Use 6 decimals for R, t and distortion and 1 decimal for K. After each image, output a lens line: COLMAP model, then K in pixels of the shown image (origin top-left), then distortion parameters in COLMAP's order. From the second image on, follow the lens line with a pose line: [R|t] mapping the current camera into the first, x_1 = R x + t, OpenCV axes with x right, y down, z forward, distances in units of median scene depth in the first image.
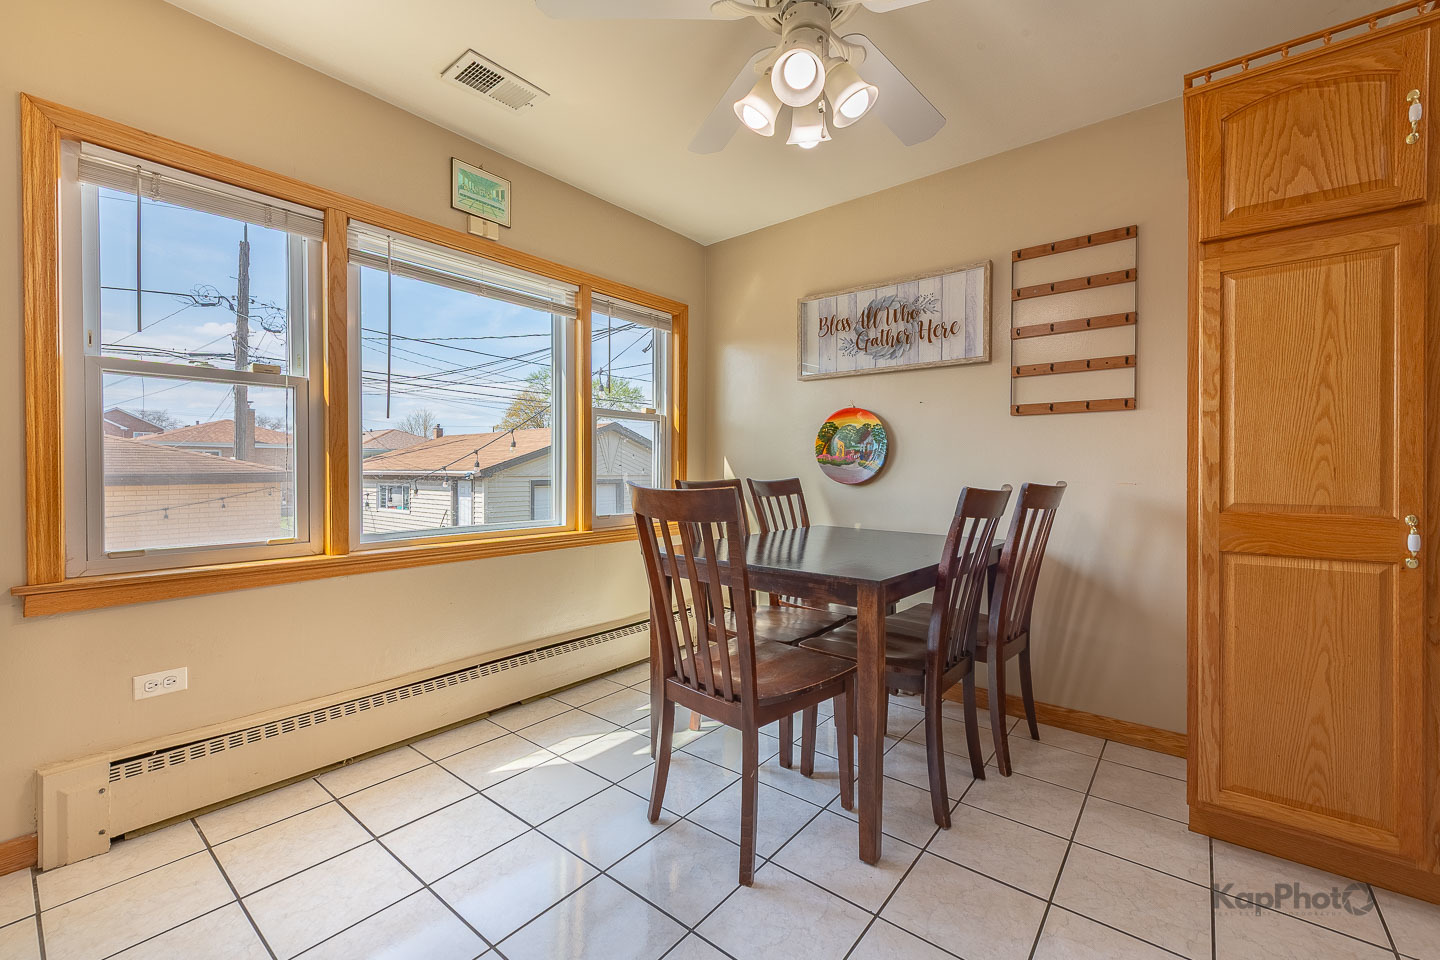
lens RADIAL K [[579.5, 0, 717.4], [0, 579.5, 472.4], [0, 0, 1]] dist [-0.001135, -0.000536]
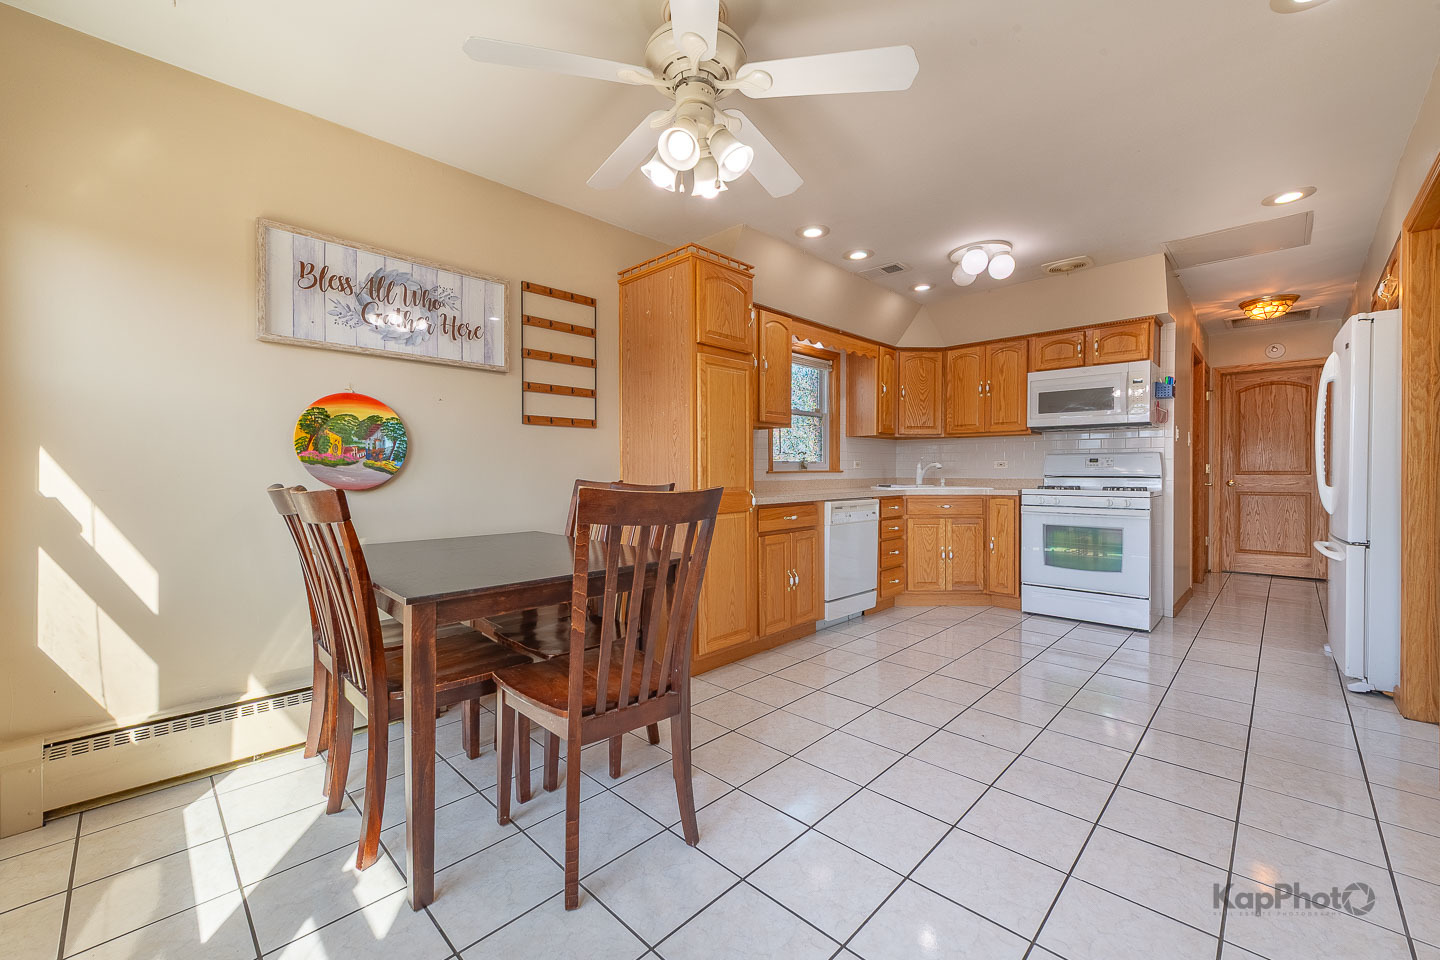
lens RADIAL K [[581.3, 0, 736.6], [0, 581.3, 475.4], [0, 0, 1]] dist [0.001273, -0.000443]
pose [[0.072092, -0.011258, 0.997334, -1.000512], [0.008969, 0.999903, 0.010638, -0.006371], [-0.997358, 0.008178, 0.072186, 0.806498]]
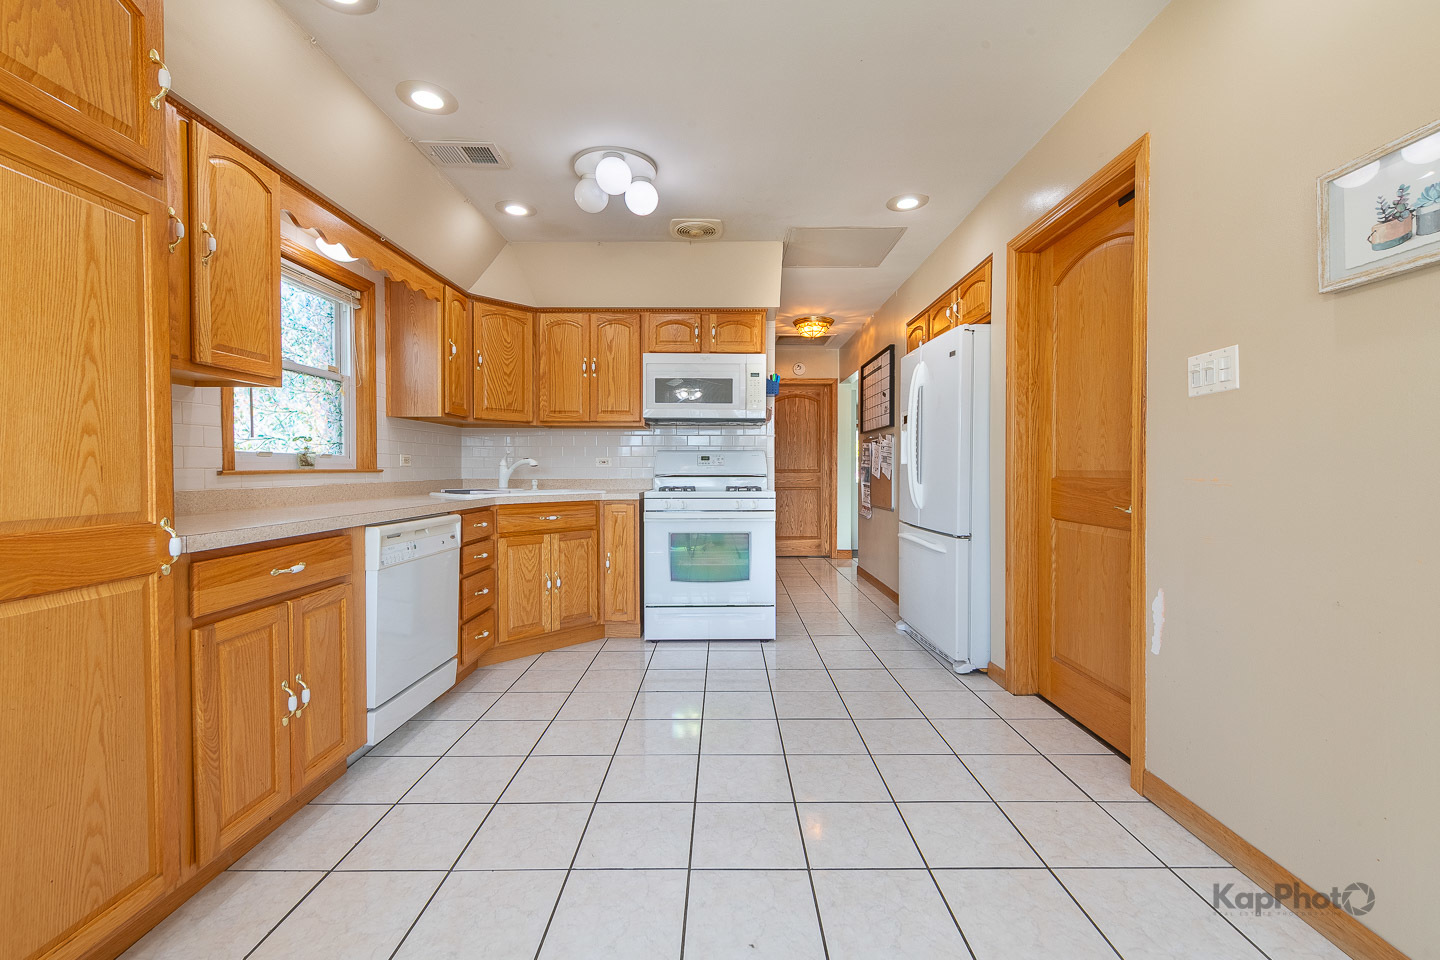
lens RADIAL K [[582.6, 0, 760.7], [0, 582.6, 476.7], [0, 0, 1]] dist [0.008648, -0.000493]
pose [[-0.664117, -0.012519, 0.747524, -0.115779], [0.005218, 0.999758, 0.021379, -0.005754], [-0.747611, 0.018098, -0.663891, 0.824923]]
